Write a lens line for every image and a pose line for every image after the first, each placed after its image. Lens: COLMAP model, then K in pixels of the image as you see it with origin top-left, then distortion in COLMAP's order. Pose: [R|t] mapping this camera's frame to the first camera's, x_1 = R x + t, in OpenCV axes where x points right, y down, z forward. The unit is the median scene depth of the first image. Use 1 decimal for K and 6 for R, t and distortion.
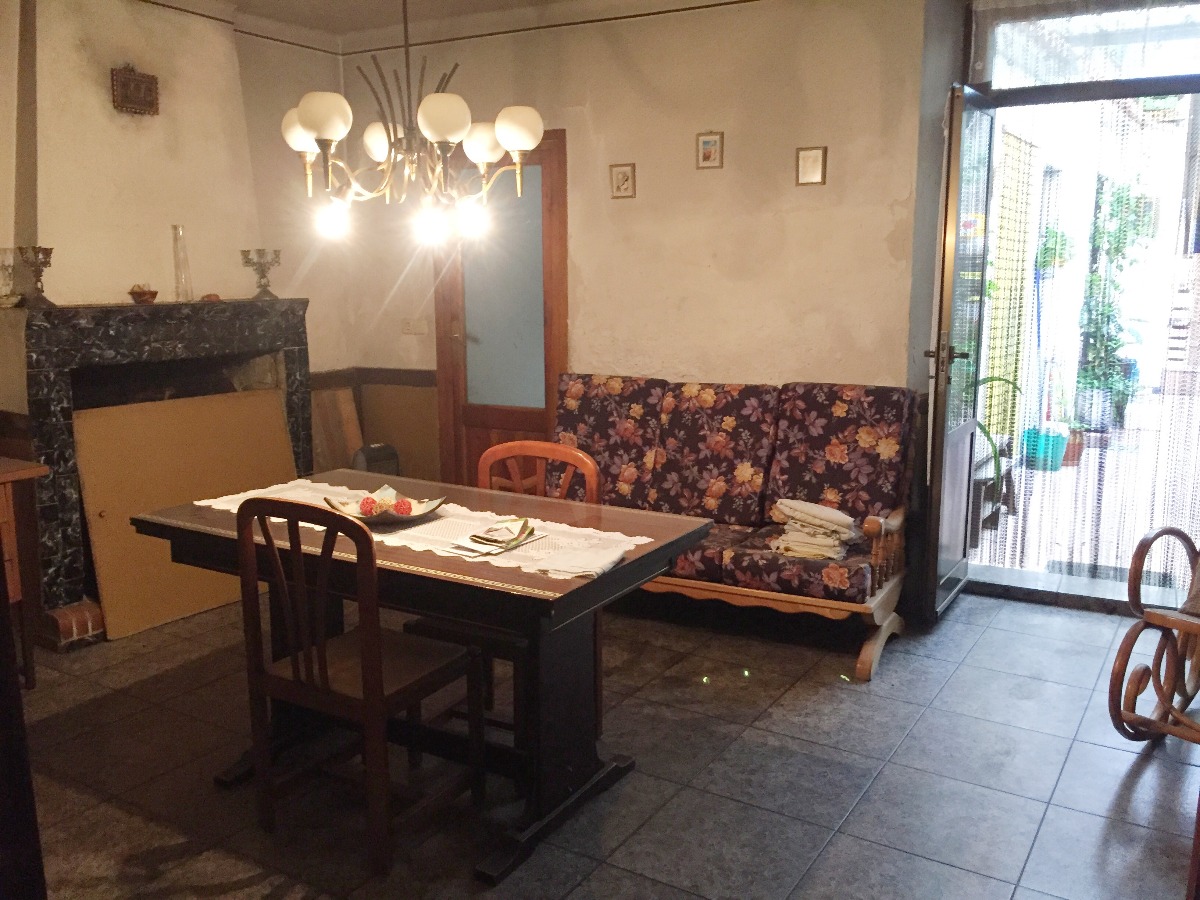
lens RADIAL K [[1046.4, 0, 593.2], [0, 1046.4, 454.2], [0, 0, 1]] dist [0.037136, -0.031160]
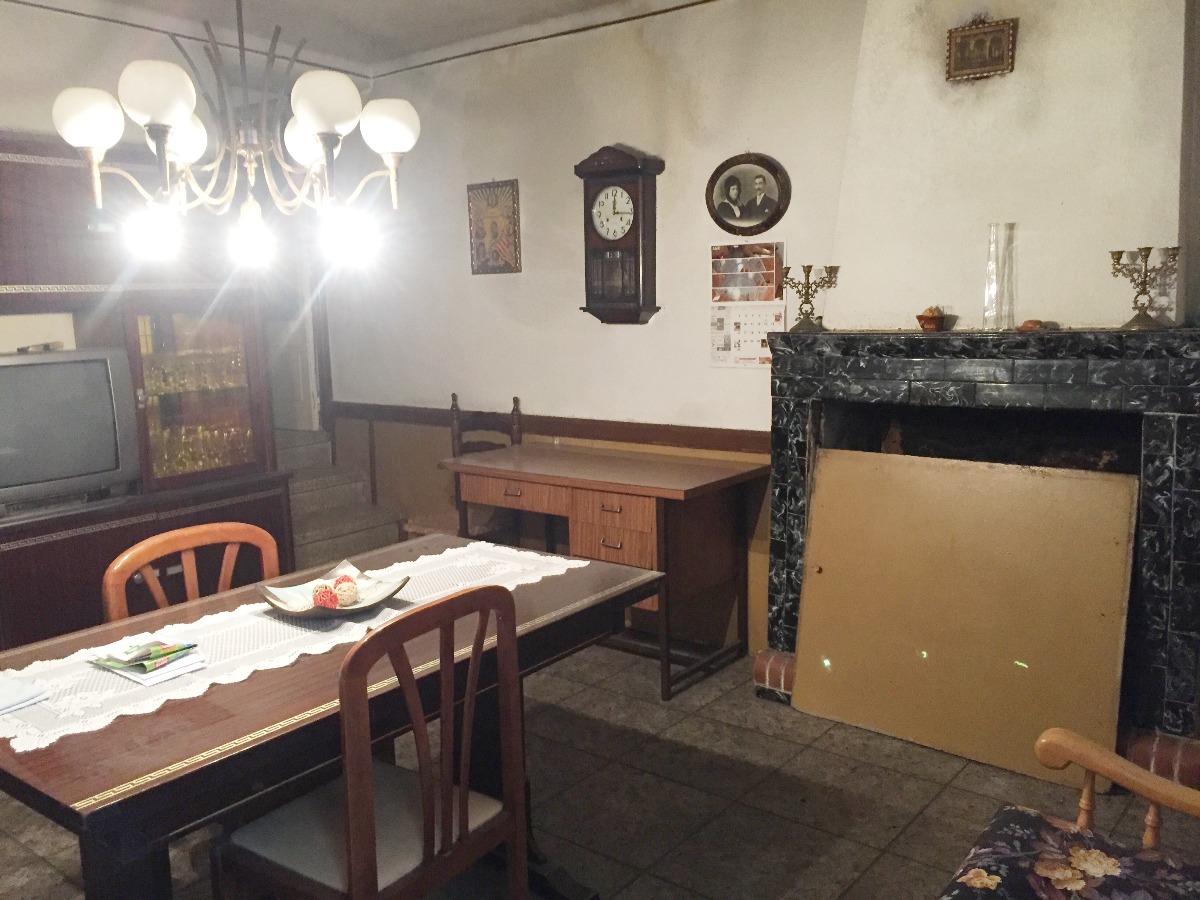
lens RADIAL K [[1046.4, 0, 589.7], [0, 1046.4, 443.1], [0, 0, 1]] dist [0.037136, -0.031160]
pose [[-0.119099, 0.151636, -0.981235, 0.369340], [-0.143731, 0.975226, 0.168153, -0.153656], [0.982424, 0.161061, -0.094353, 0.824851]]
